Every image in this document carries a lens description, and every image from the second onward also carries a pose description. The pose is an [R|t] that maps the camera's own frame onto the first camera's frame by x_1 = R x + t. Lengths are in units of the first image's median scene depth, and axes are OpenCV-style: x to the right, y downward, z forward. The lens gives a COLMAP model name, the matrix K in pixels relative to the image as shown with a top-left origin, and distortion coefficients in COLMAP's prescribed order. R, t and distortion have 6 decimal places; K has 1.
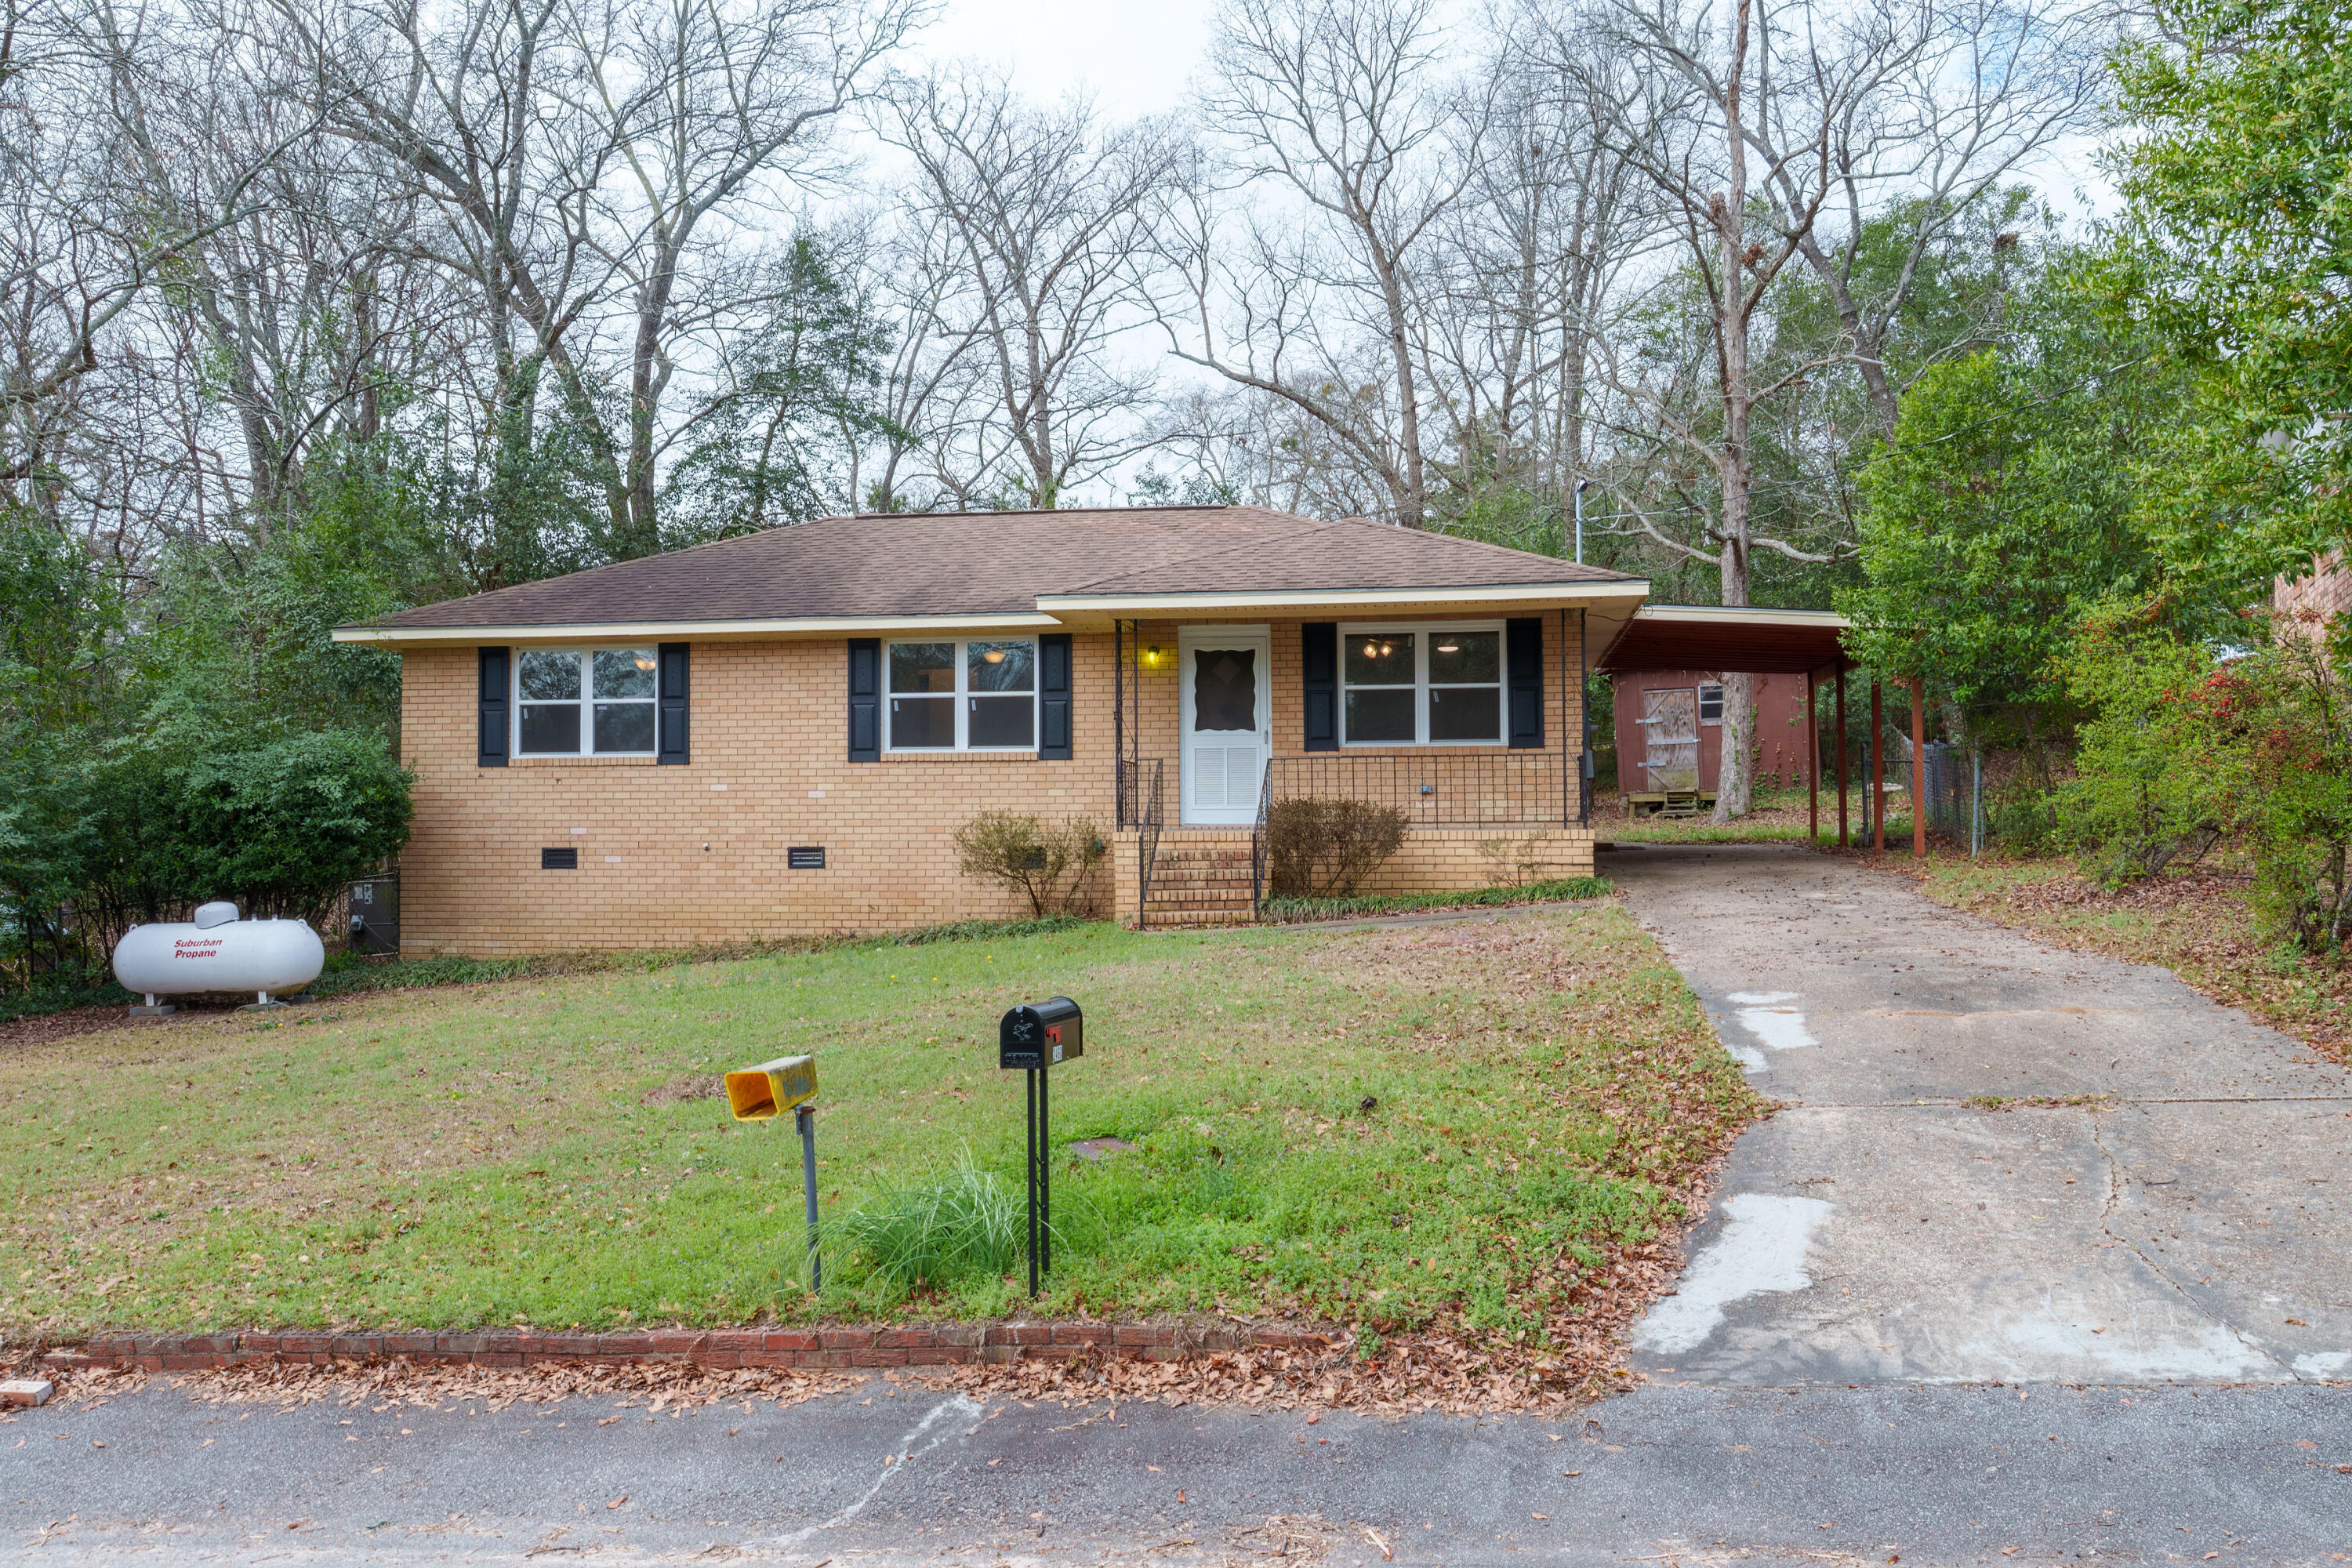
lens RADIAL K [[1976.5, 0, 1176.0], [0, 1976.5, 784.0], [0, 0, 1]] dist [0.000659, 0.002364]
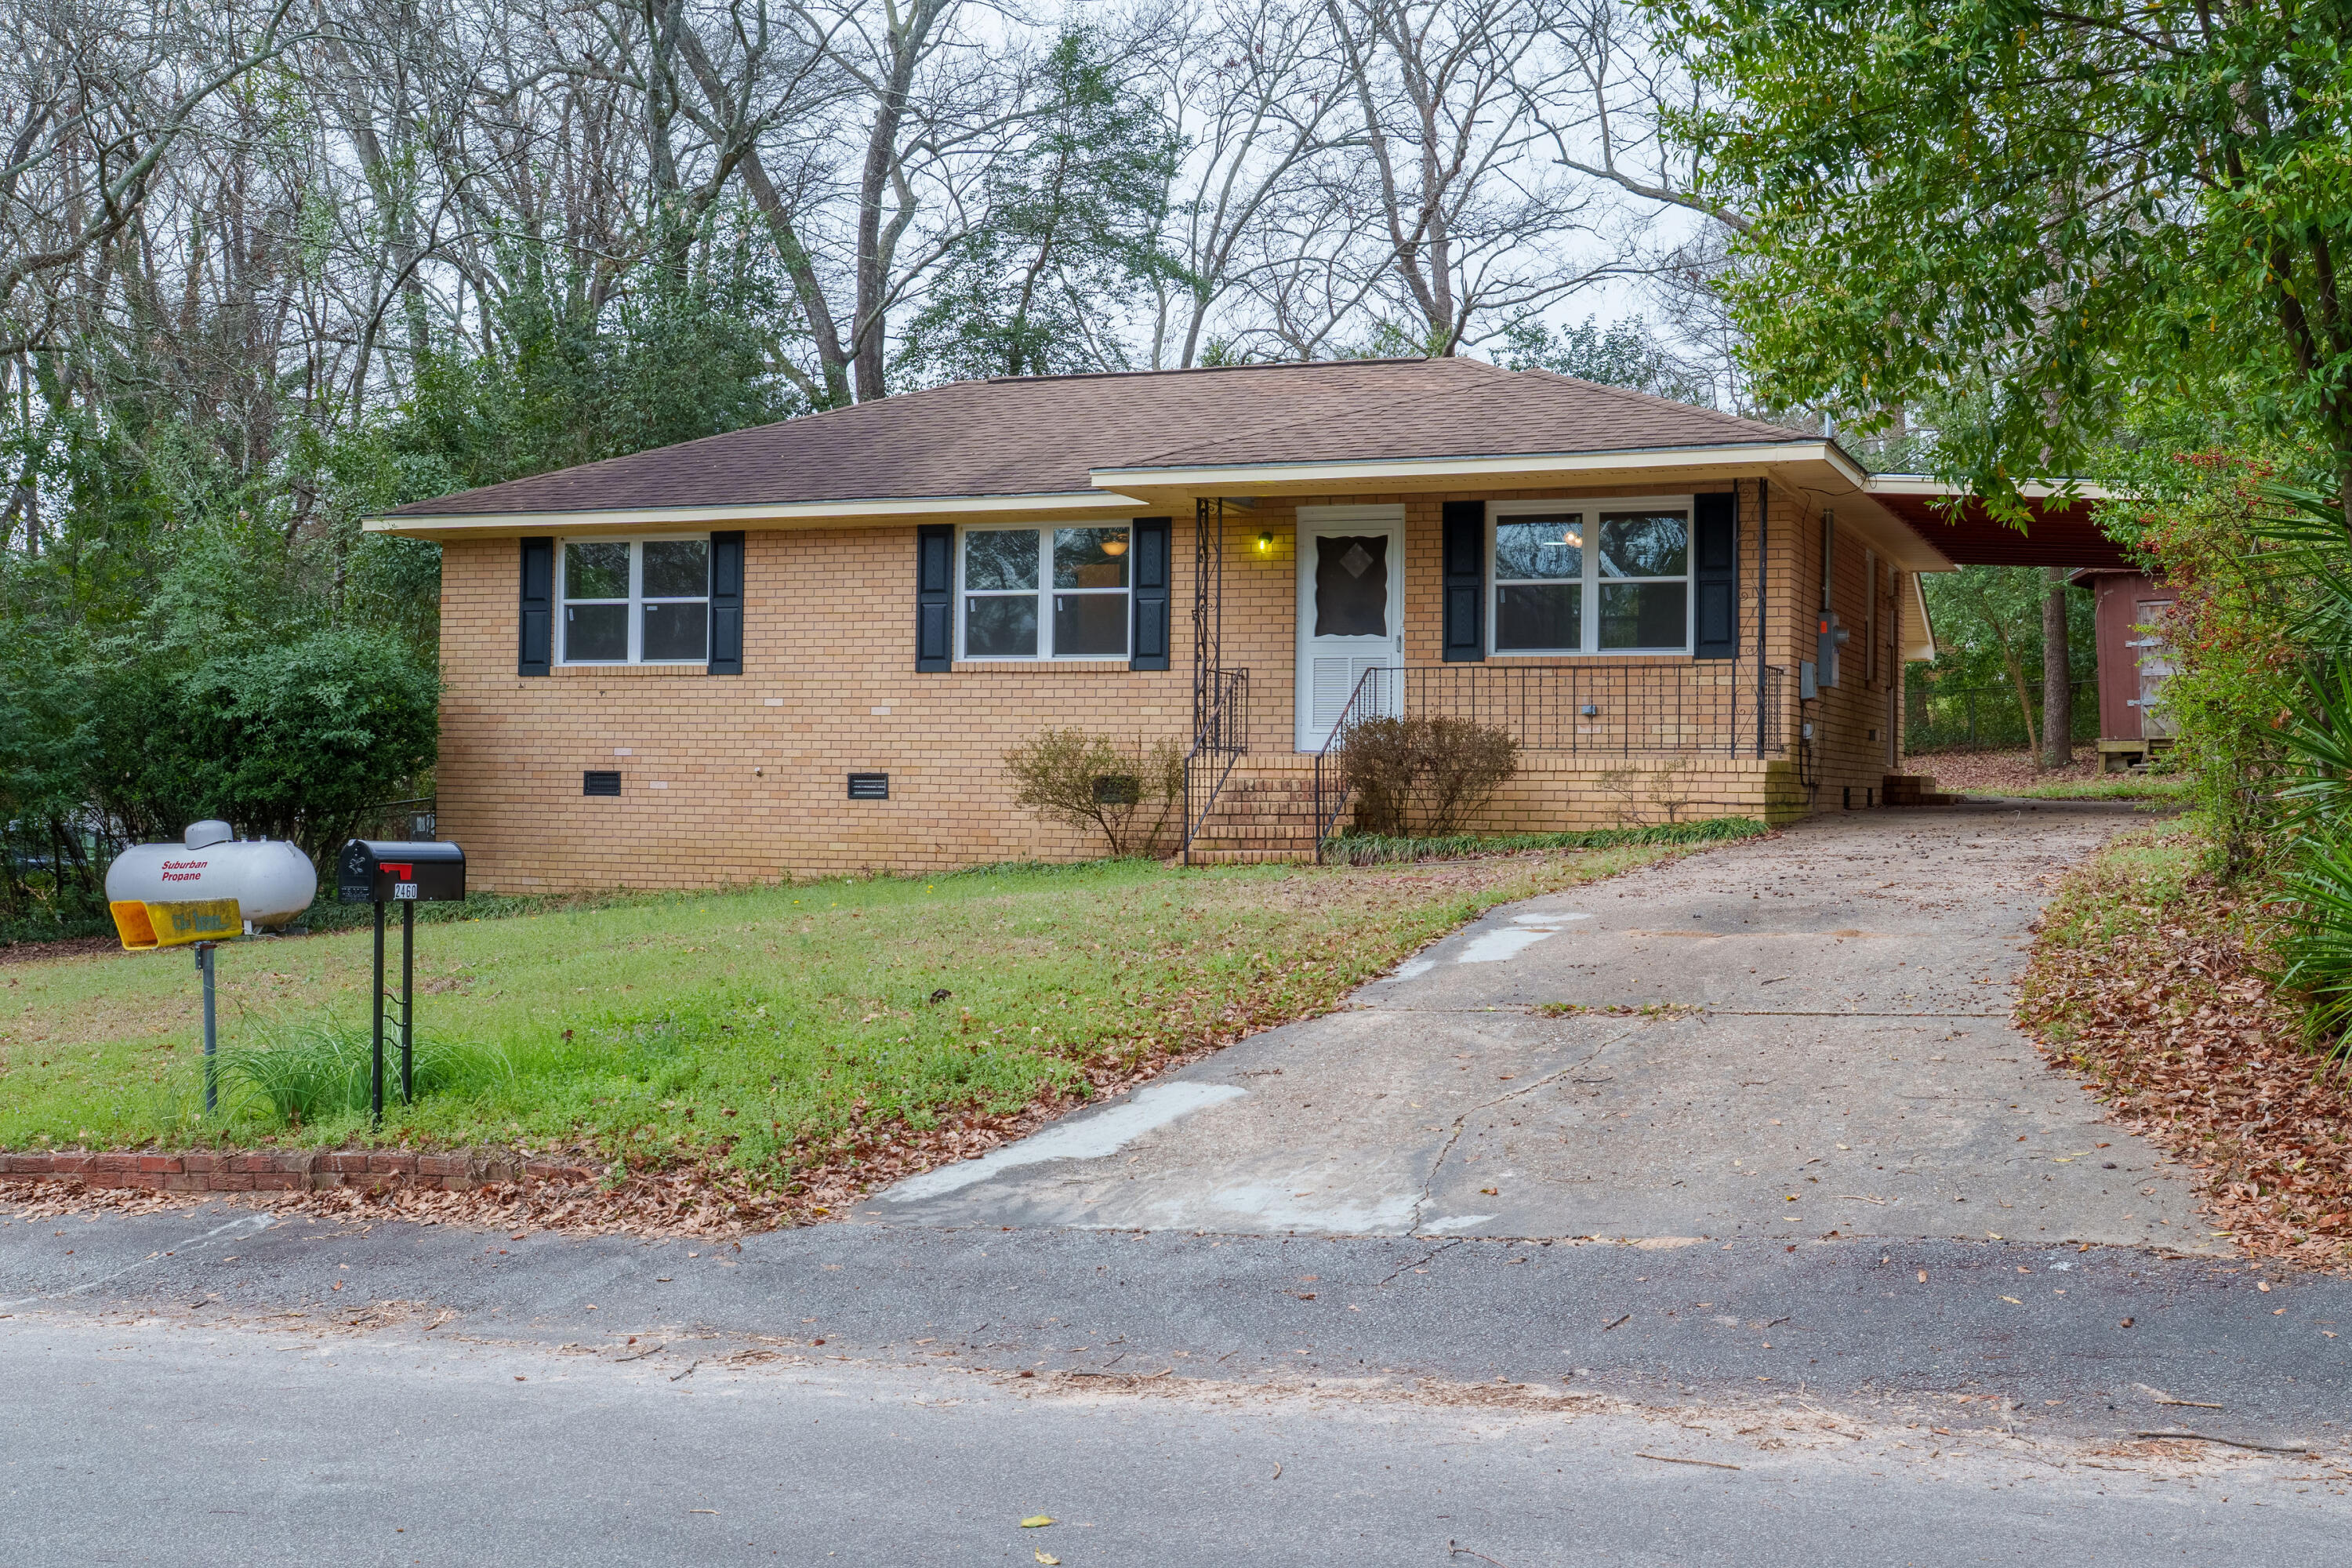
lens RADIAL K [[2636.6, 0, 1176.0], [0, 2636.6, 784.0], [0, 0, 1]] dist [0.012711, -0.003838]
pose [[0.976292, 0.016274, -0.215846, 0.184108], [-0.013084, 0.999783, 0.016203, 0.016568], [0.216063, -0.012995, 0.976293, -0.067204]]
